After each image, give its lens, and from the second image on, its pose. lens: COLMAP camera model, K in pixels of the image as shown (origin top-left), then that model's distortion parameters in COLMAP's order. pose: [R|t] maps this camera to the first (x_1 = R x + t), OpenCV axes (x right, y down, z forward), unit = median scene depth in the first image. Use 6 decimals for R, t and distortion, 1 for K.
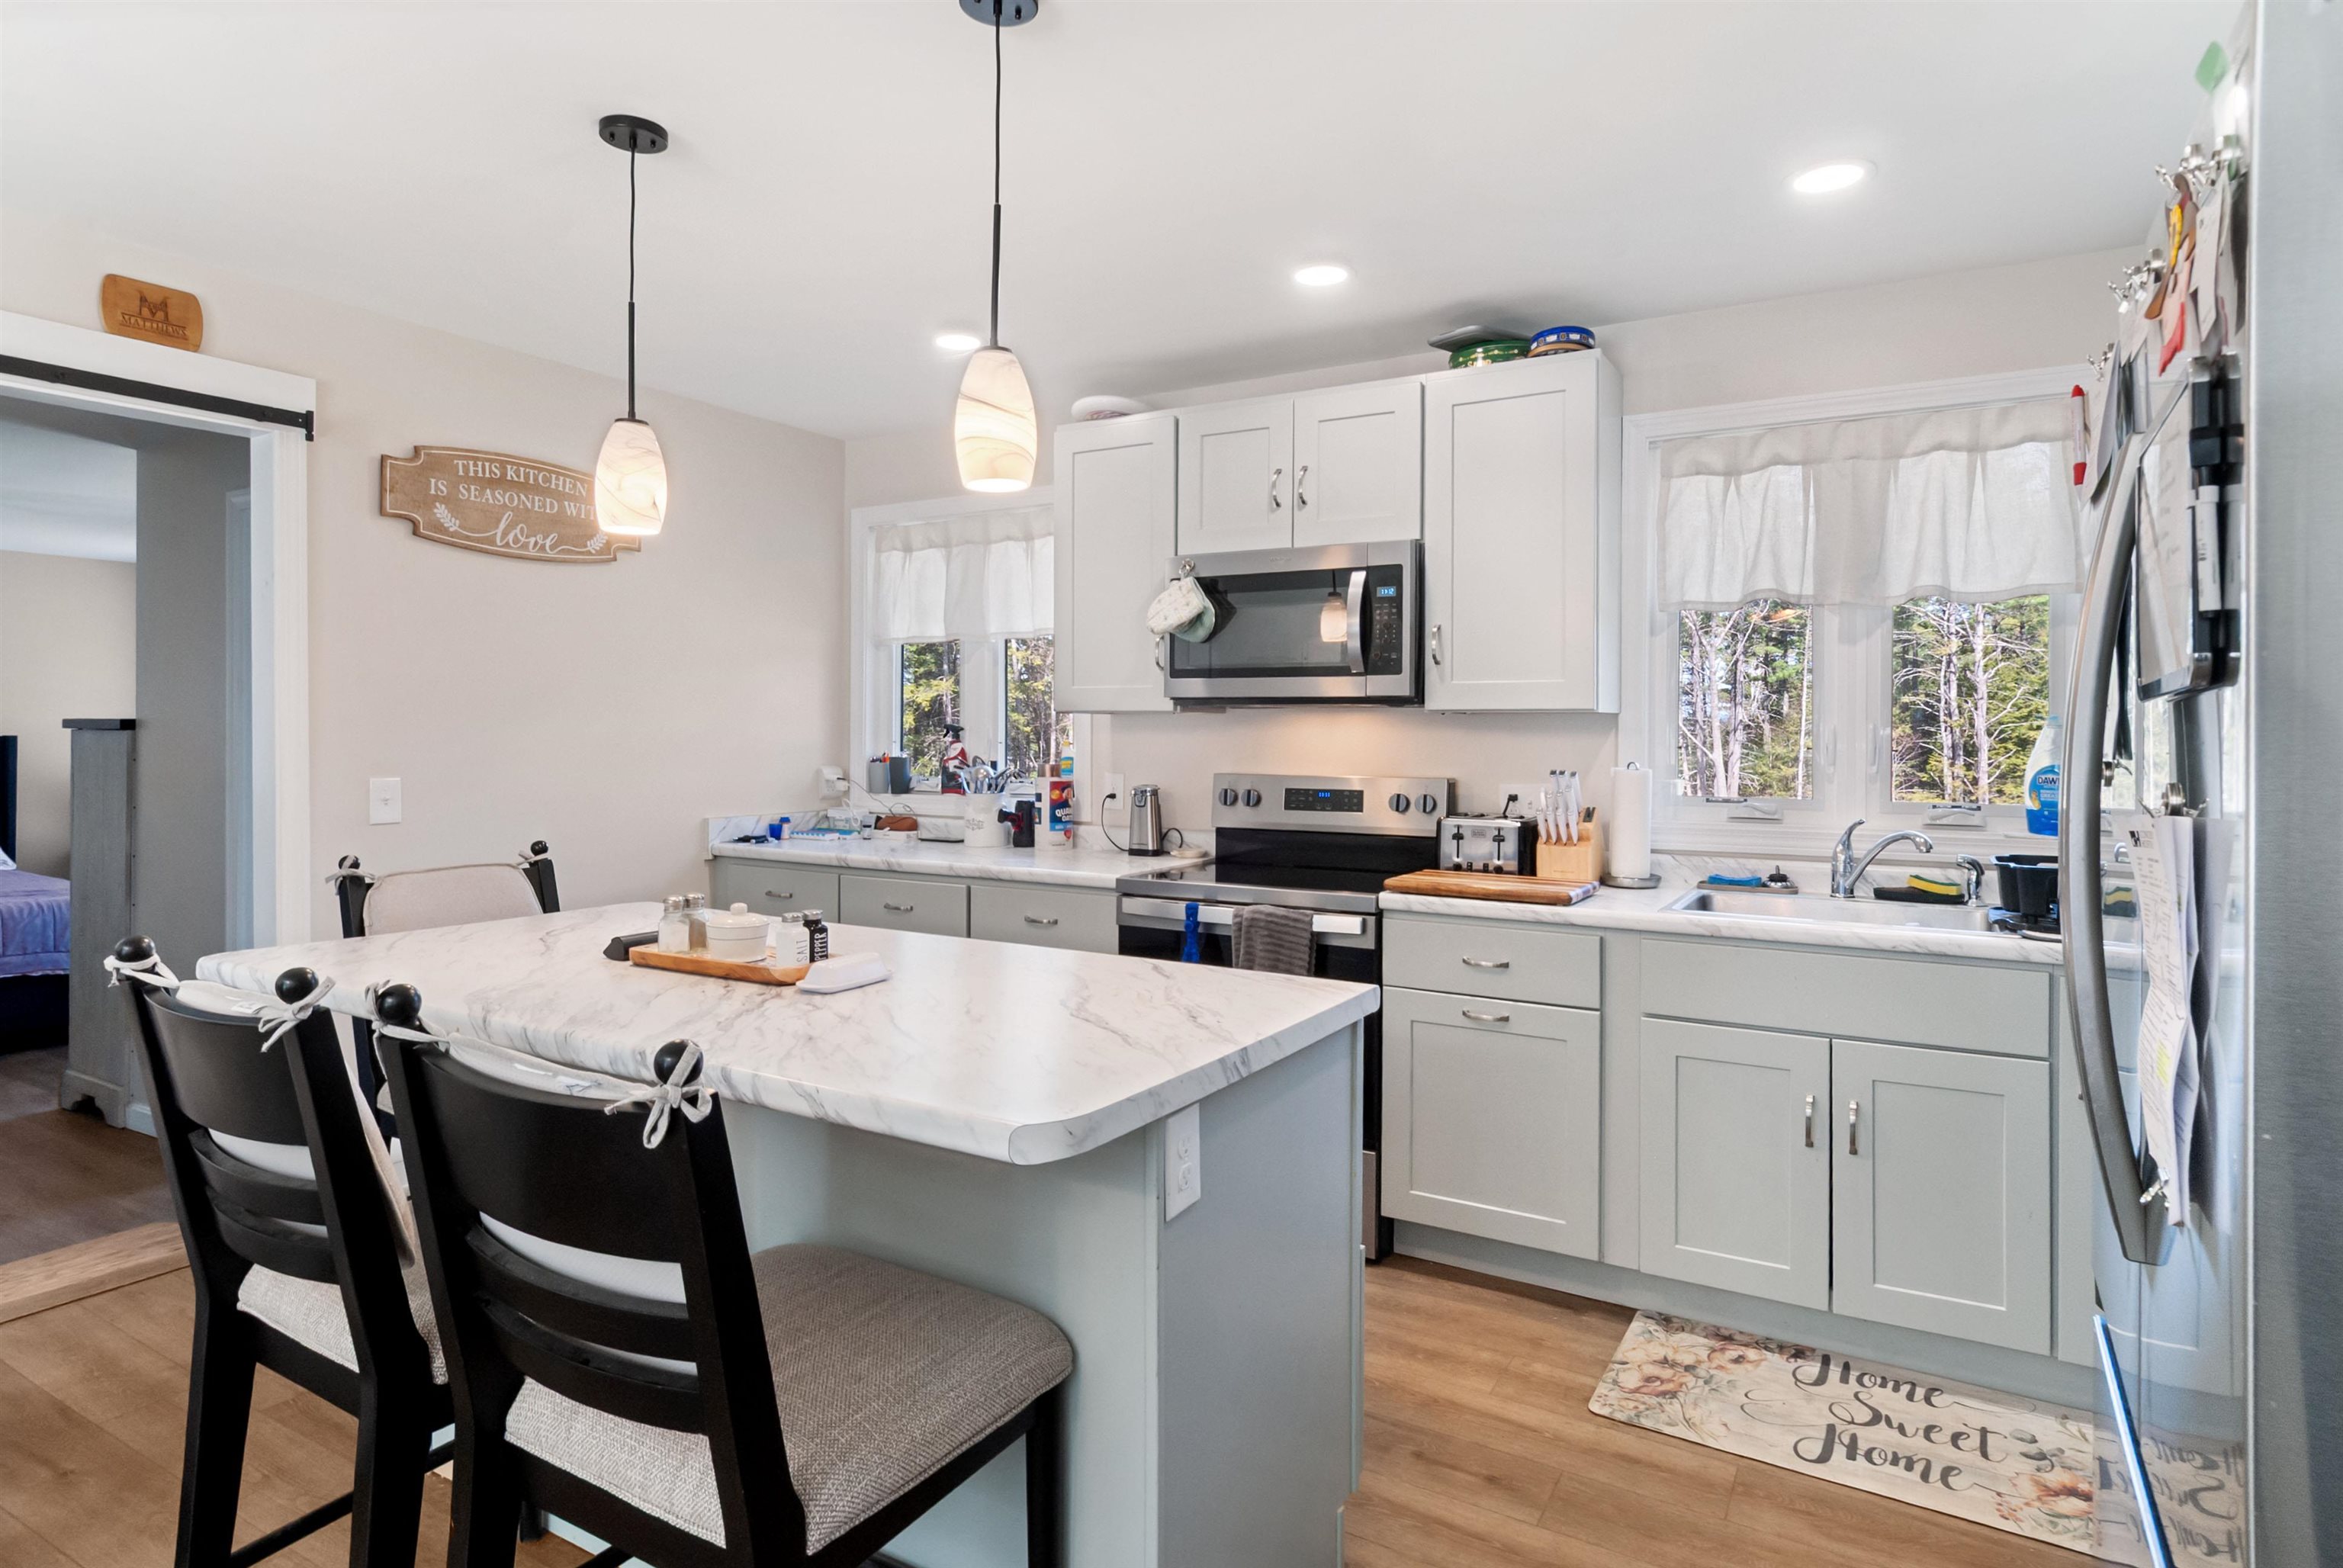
lens RADIAL K [[1269.7, 0, 1173.8], [0, 1269.7, 728.3], [0, 0, 1]] dist [0.011963, -0.000408]
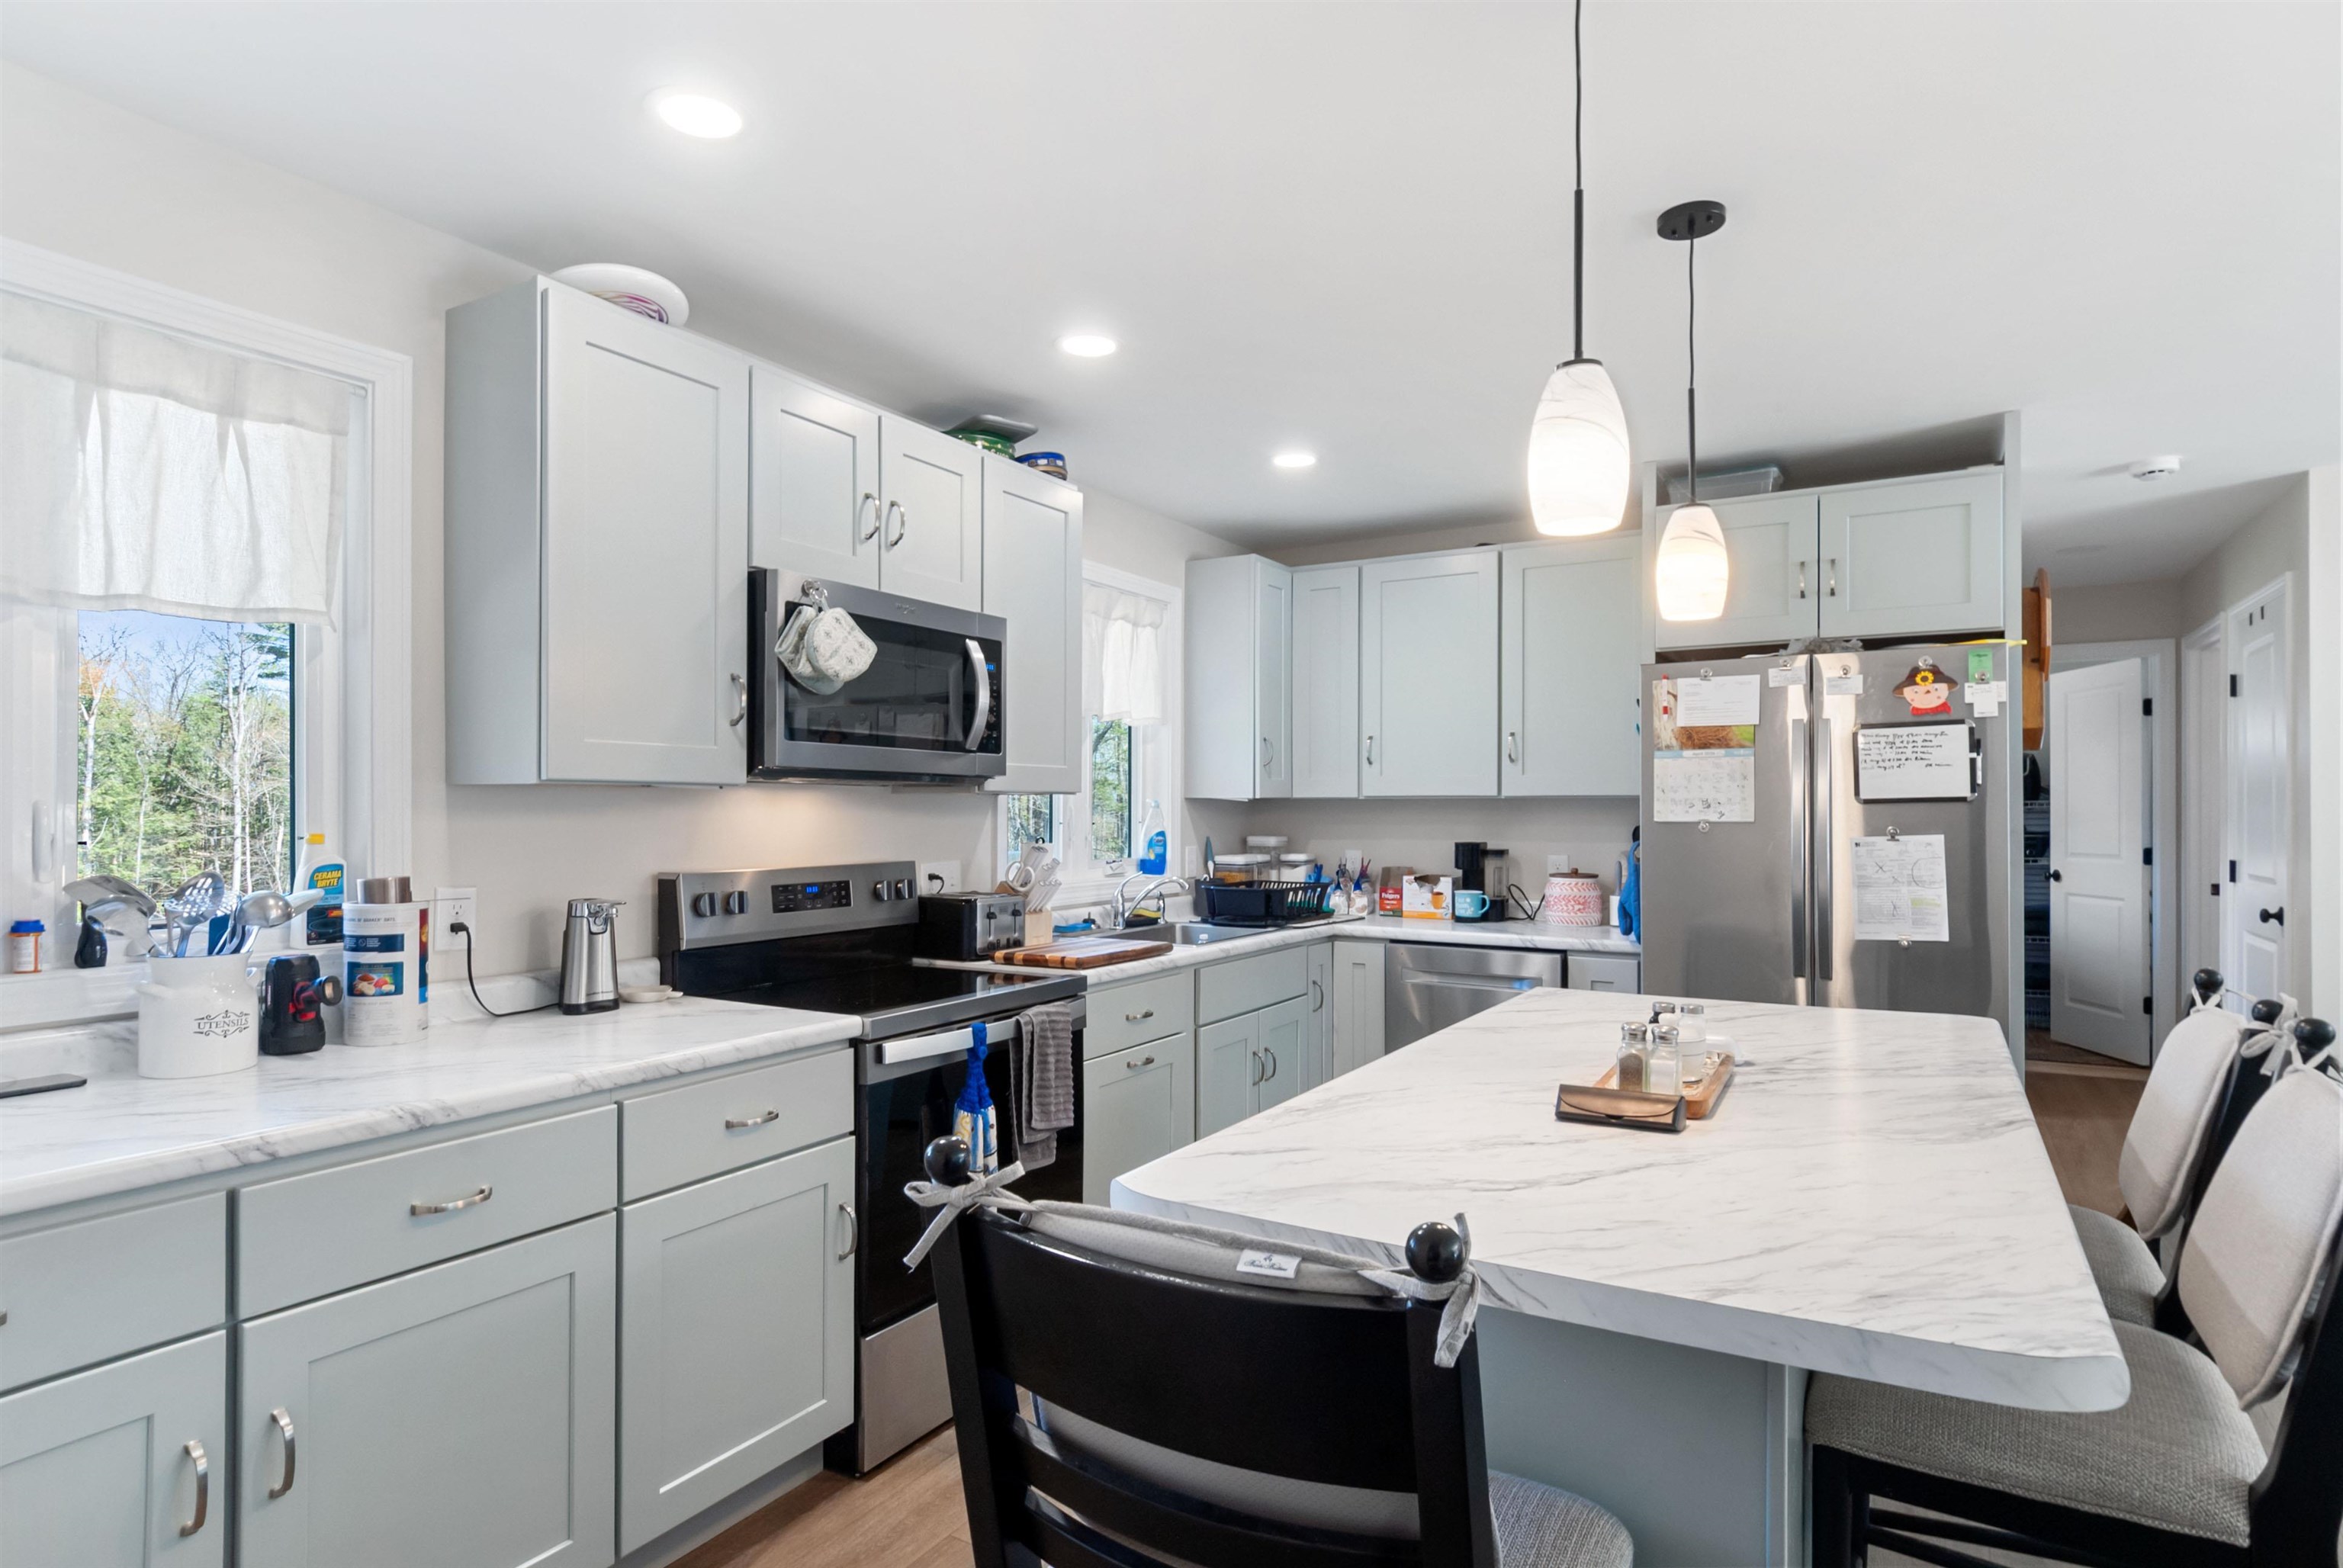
lens RADIAL K [[1250.3, 0, 1163.8], [0, 1250.3, 812.8], [0, 0, 1]] dist [0.002617, 0.000006]
pose [[0.008396, -0.006954, 0.999941, -0.717812], [-0.003710, 0.999969, 0.006985, -0.004130], [-0.999958, -0.003768, 0.008370, 0.794432]]
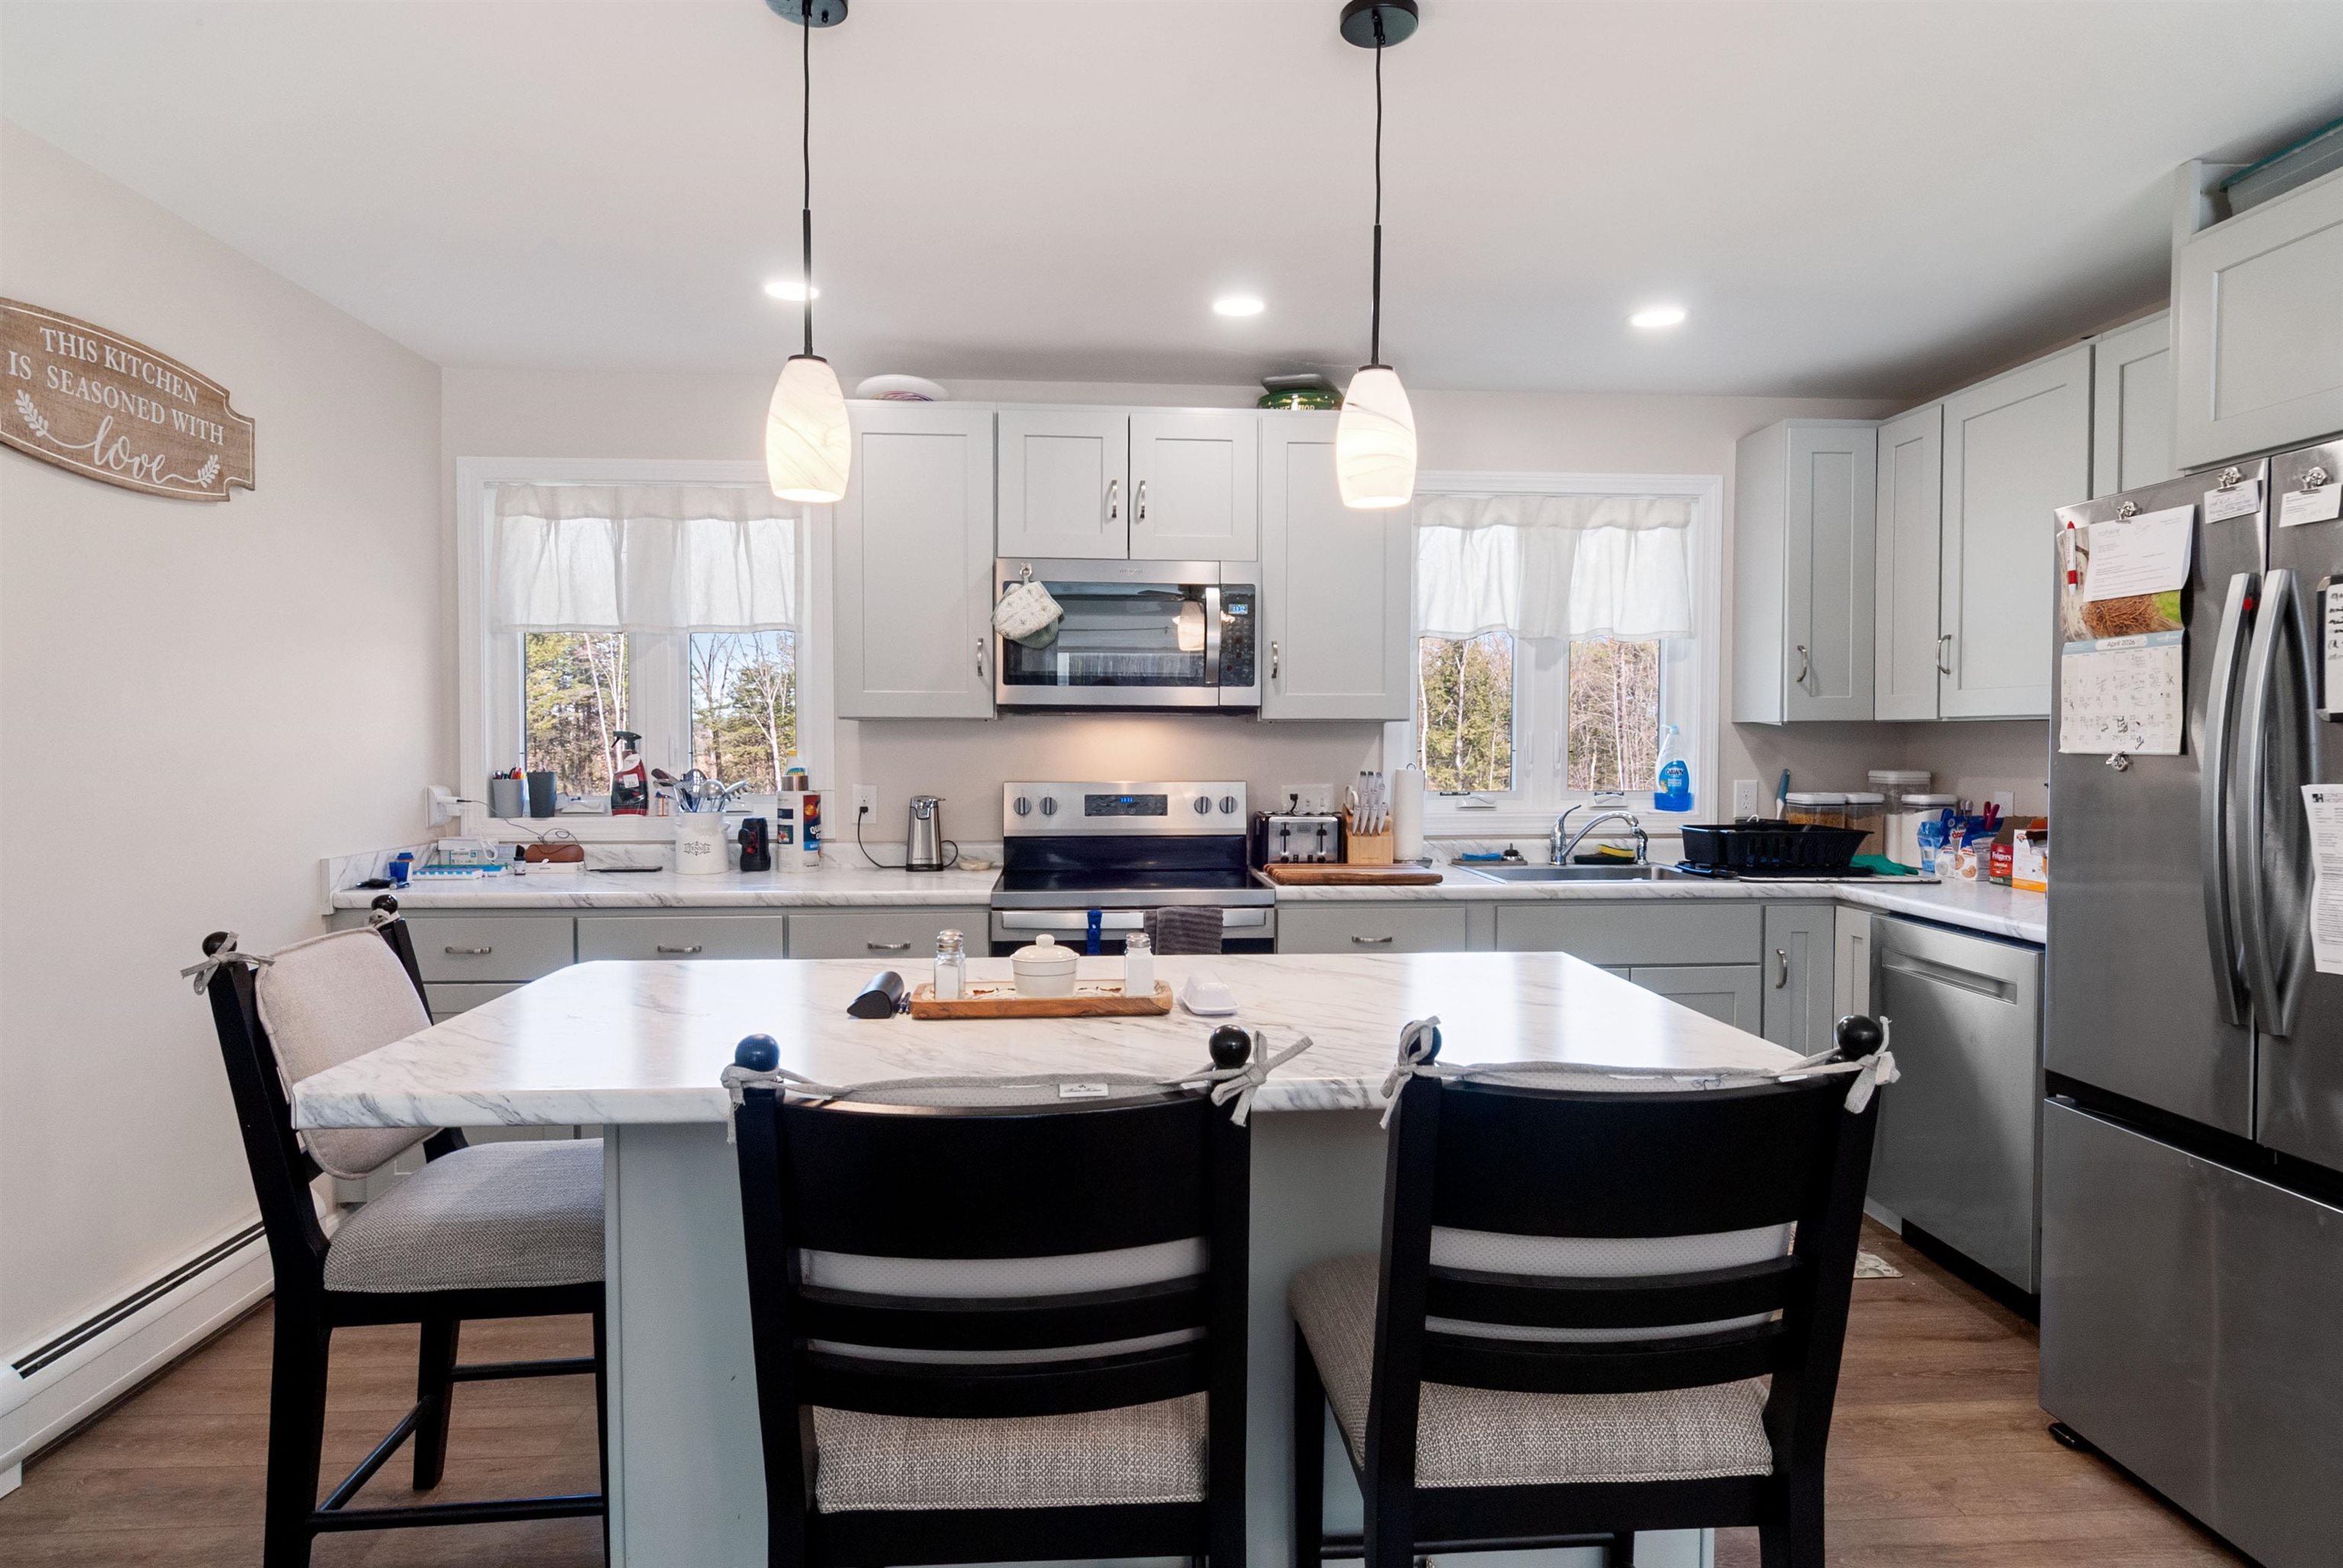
lens RADIAL K [[1278.3, 0, 1171.5], [0, 1278.3, 784.0], [0, 0, 1]] dist [0.002537, 0.000846]
pose [[0.823226, -0.024368, 0.567190, -0.459903], [0.001587, 0.999173, 0.040624, -0.003117], [-0.567711, -0.032542, 0.822584, 0.126027]]
